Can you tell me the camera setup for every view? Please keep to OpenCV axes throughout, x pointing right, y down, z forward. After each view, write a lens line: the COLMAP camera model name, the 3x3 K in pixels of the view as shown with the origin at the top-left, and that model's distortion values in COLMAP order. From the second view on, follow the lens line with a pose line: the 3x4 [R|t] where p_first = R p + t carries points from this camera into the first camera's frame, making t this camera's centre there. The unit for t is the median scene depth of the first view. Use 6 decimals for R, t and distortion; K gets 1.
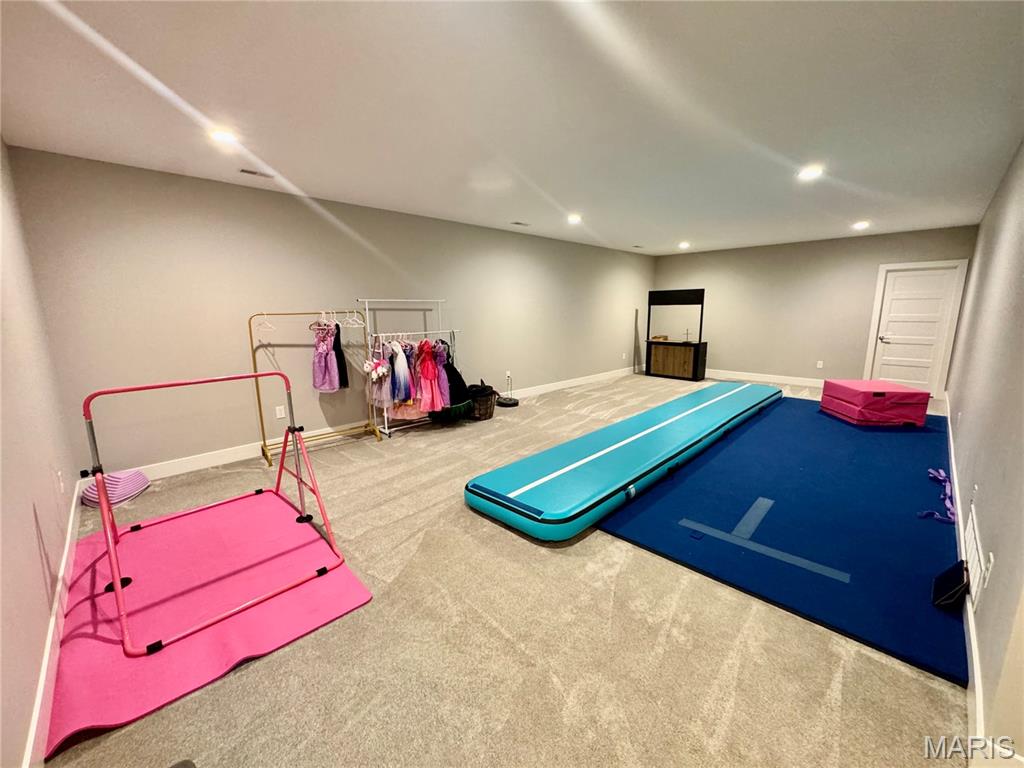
lens RADIAL K [[406.8, 0, 512.0], [0, 406.8, 384.0], [0, 0, 1]] dist [-0.000911, -0.000027]
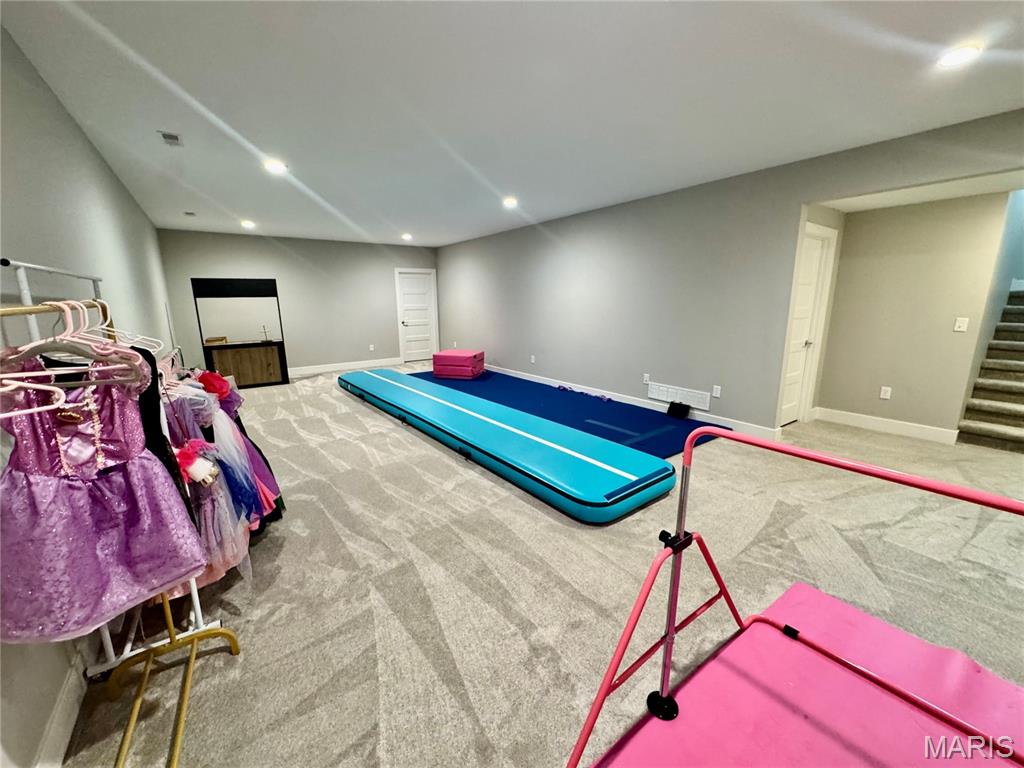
lens RADIAL K [[406.8, 0, 512.0], [0, 406.8, 384.0], [0, 0, 1]] dist [-0.000911, -0.000027]
pose [[0.153529, -0.198413, 0.968019, -0.418409], [0.189755, 0.967321, 0.168175, -0.078182], [-0.969754, 0.157867, 0.186161, 0.451370]]
